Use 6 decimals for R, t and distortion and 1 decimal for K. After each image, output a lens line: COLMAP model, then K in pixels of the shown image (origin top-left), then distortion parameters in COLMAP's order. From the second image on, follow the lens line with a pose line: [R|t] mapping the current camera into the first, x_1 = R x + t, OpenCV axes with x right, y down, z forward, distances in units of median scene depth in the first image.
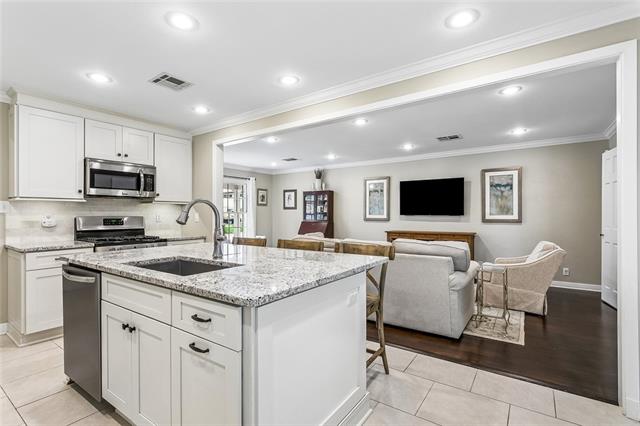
lens RADIAL K [[307.9, 0, 320.0], [0, 307.9, 213.0], [0, 0, 1]] dist [-0.001096, 0.000962]
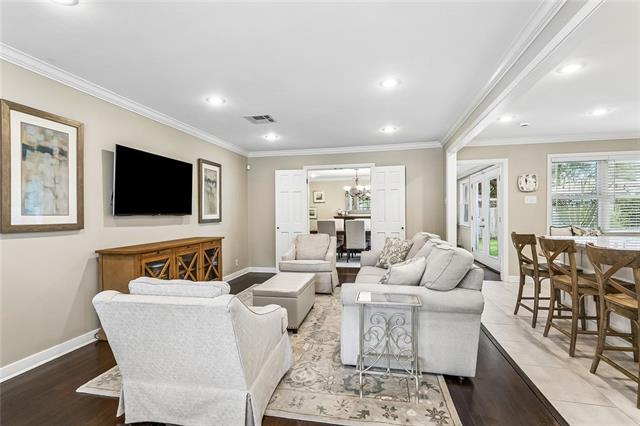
lens RADIAL K [[307.9, 0, 320.0], [0, 307.9, 213.0], [0, 0, 1]] dist [-0.001096, 0.000962]
pose [[-0.396357, 0.006389, 0.918074, -0.300101], [0.005160, 0.999975, -0.004731, 0.007454], [-0.918082, 0.002862, -0.396380, 0.900166]]
